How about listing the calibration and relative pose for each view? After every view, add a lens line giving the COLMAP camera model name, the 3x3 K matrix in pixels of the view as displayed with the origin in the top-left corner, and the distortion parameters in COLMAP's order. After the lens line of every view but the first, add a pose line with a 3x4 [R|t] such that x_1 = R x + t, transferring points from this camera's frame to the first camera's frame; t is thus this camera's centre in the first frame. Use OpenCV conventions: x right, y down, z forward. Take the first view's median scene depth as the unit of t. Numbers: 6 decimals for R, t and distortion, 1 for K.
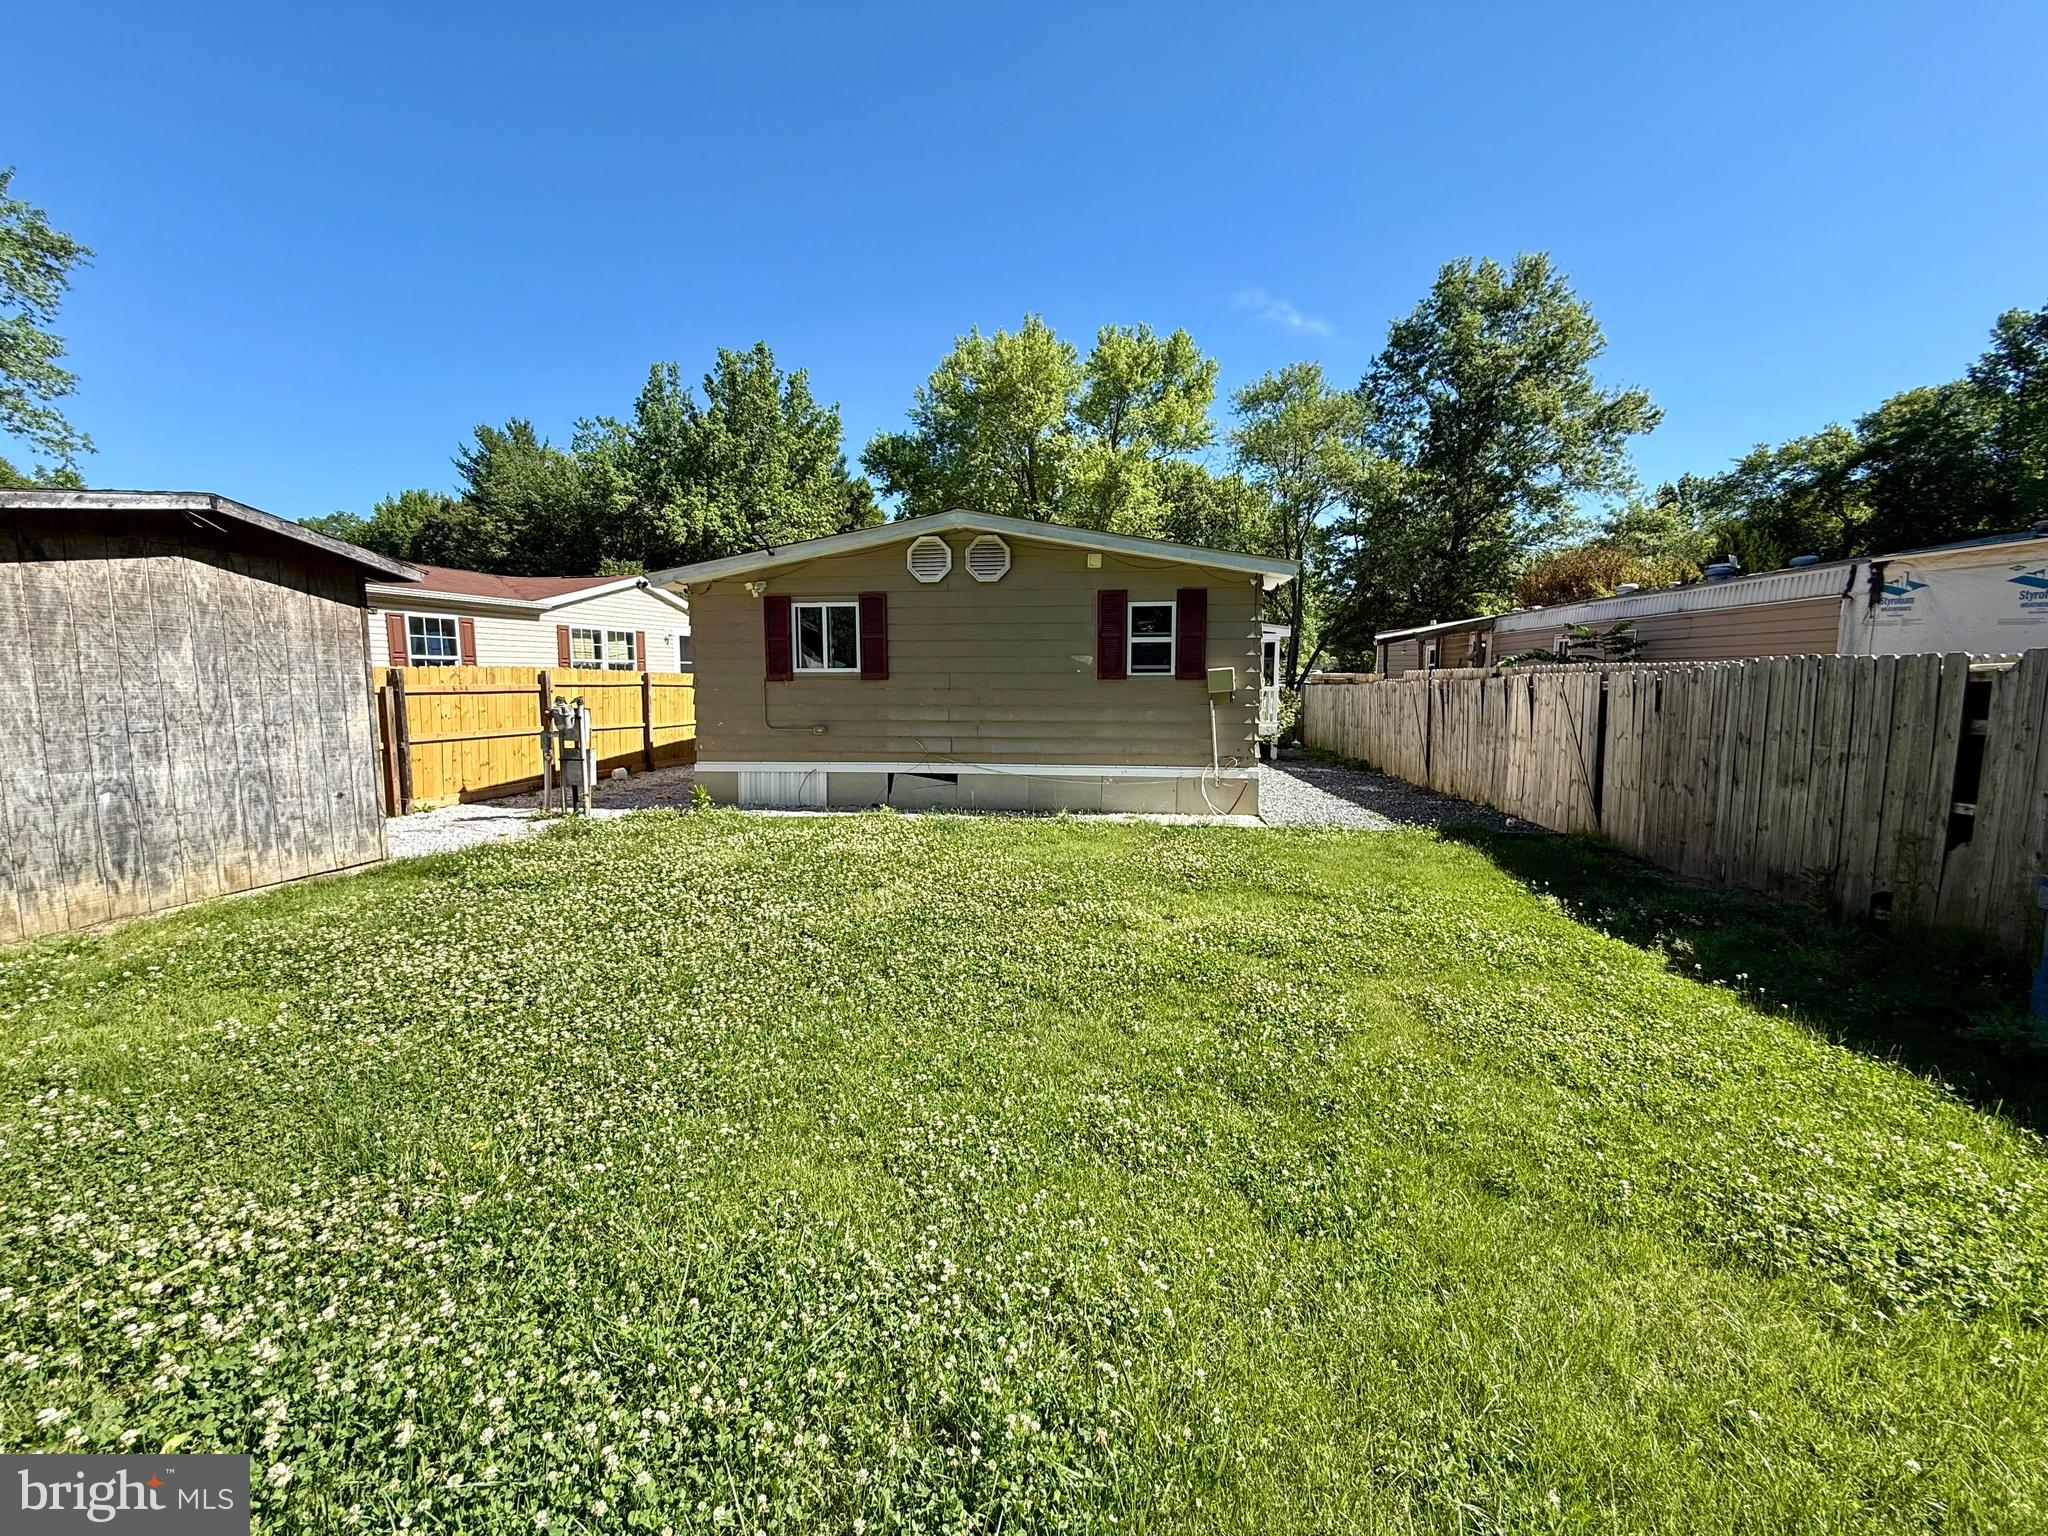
lens RADIAL K [[812.2, 0, 1017.0], [0, 812.2, 767.4], [0, 0, 1]] dist [-0.002310, 0.000086]
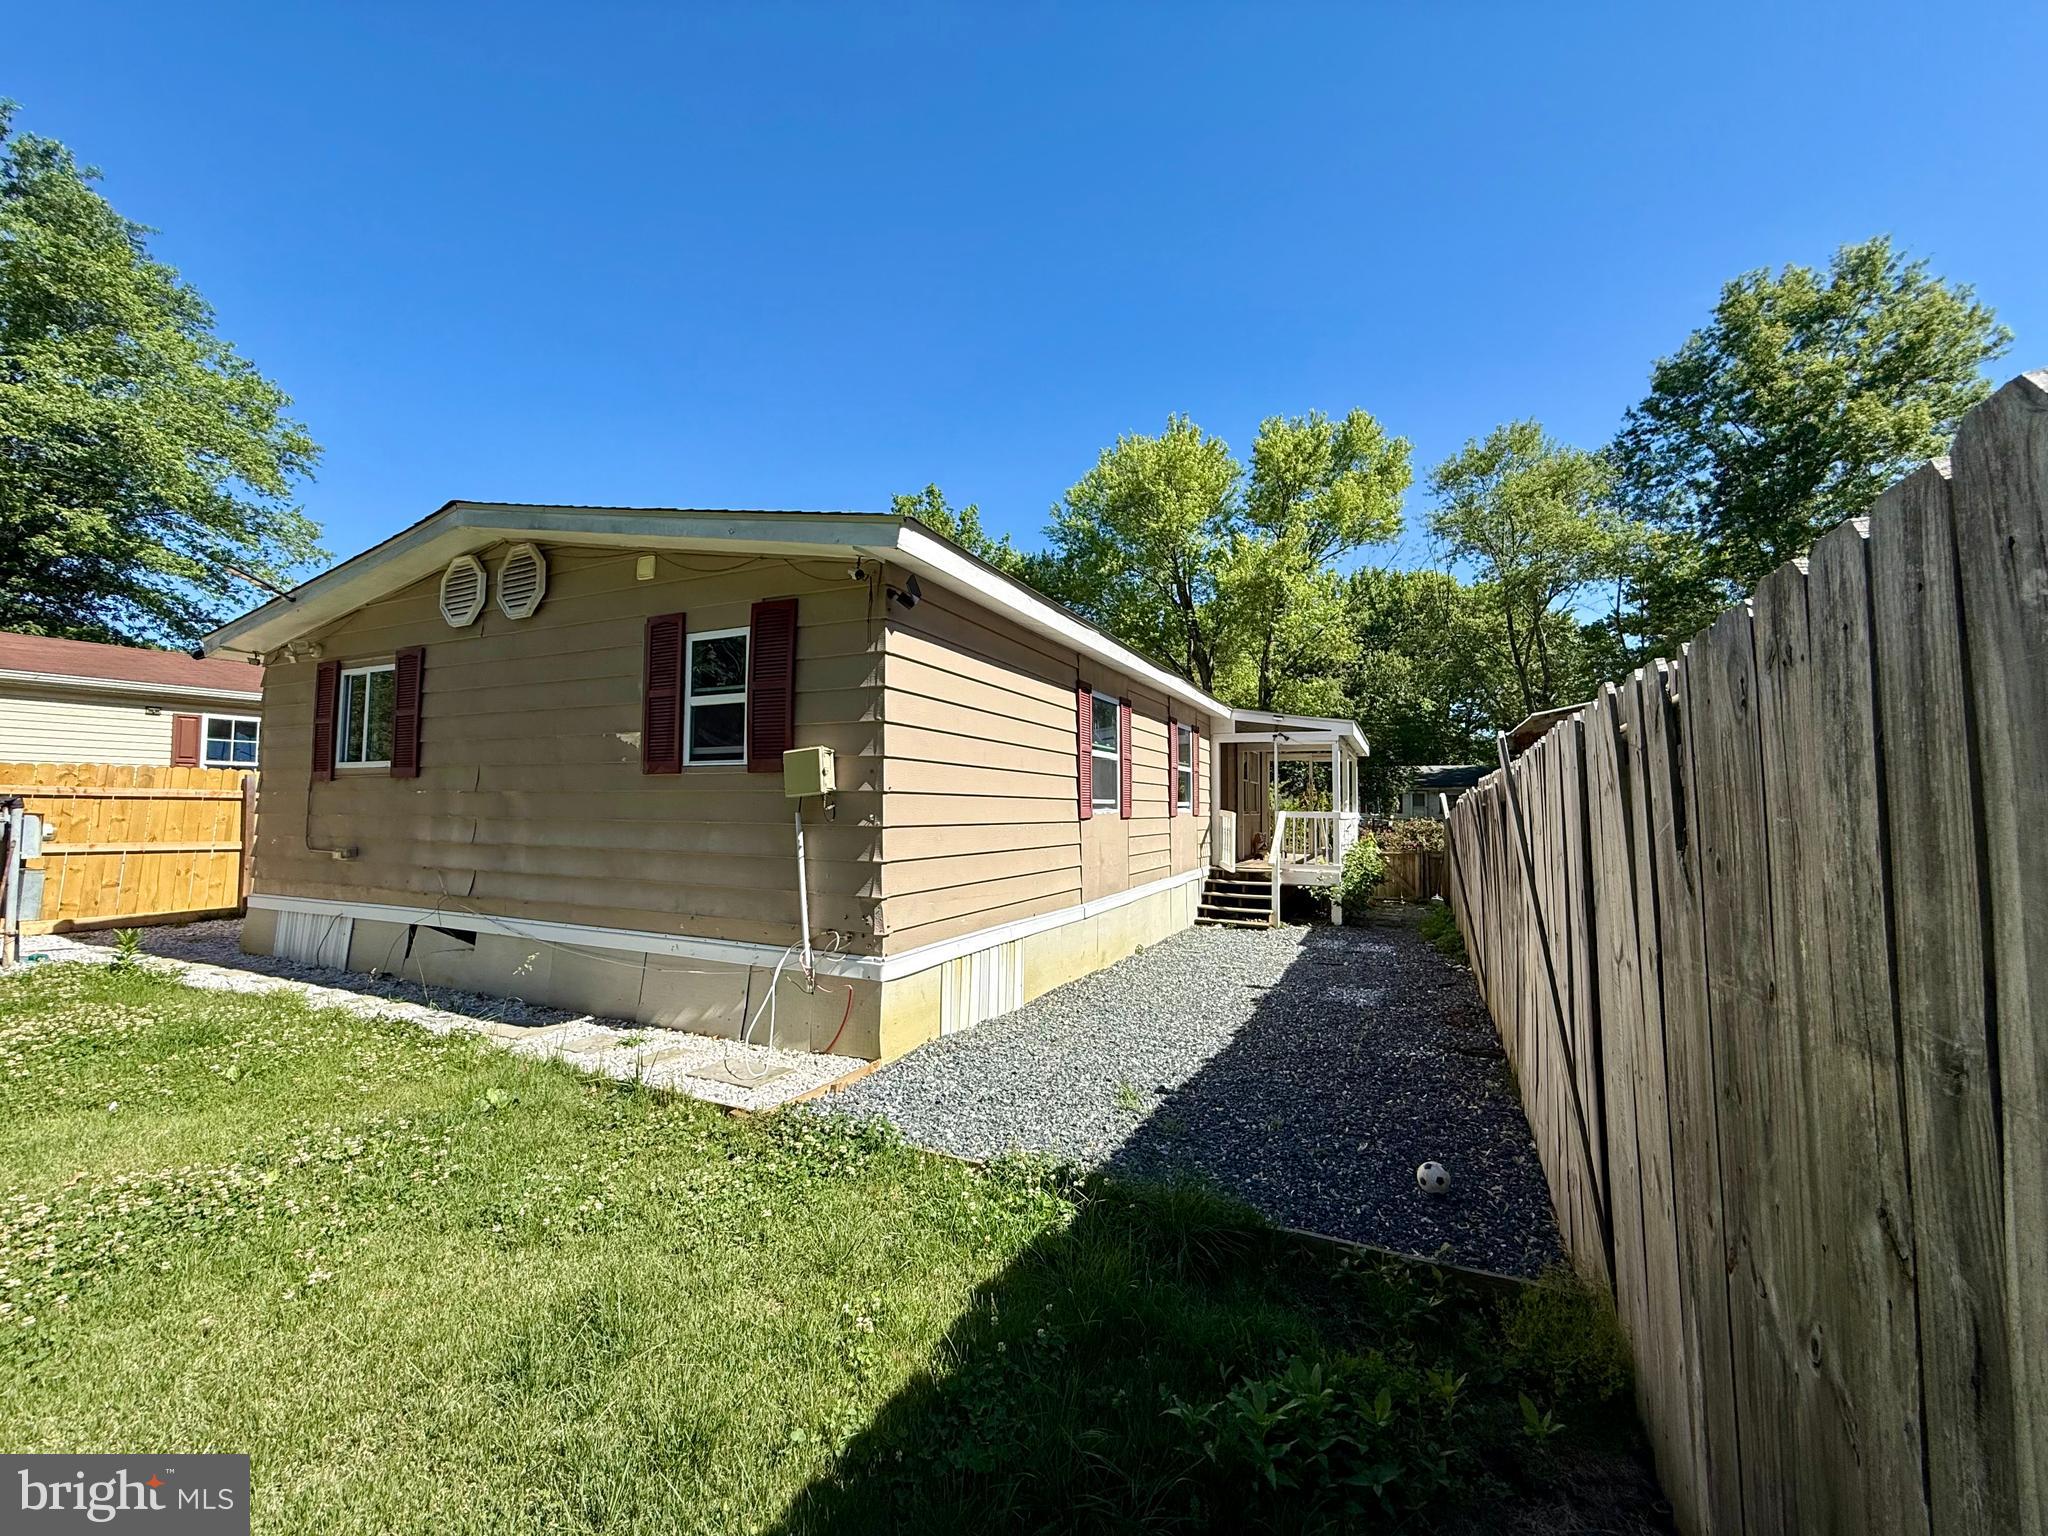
lens RADIAL K [[820.2, 0, 1004.7], [0, 820.2, 768.7], [0, 0, 1]] dist [-0.000674, -0.002341]
pose [[0.948410, -0.005946, -0.316991, 0.129000], [-0.046391, 0.986461, -0.157301, -0.008913], [0.313634, 0.163891, 0.935293, 0.140012]]
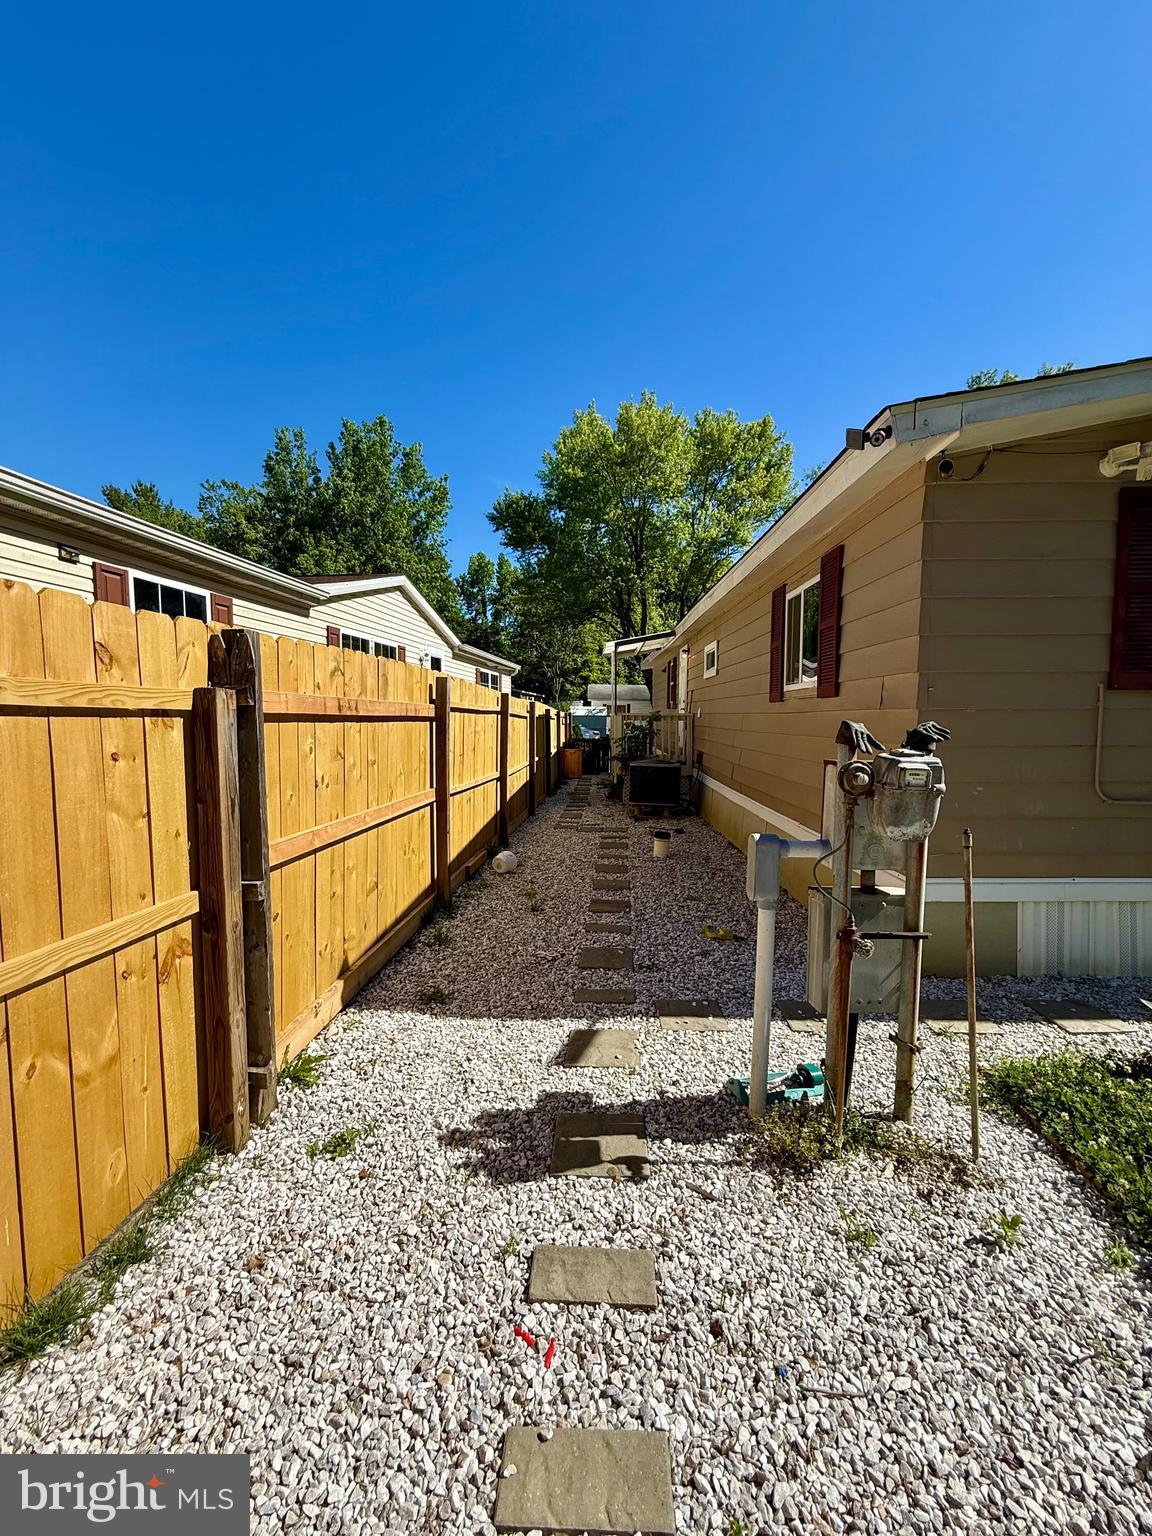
lens RADIAL K [[615.1, 0, 576.0], [0, 615.1, 768.0], [0, 0, 1]] dist [-0.000674, -0.002341]
pose [[0.995707, -0.001805, 0.092545, -0.163431], [0.004677, 0.999514, -0.030831, -0.015722], [-0.092445, 0.031132, 0.995231, 0.188668]]
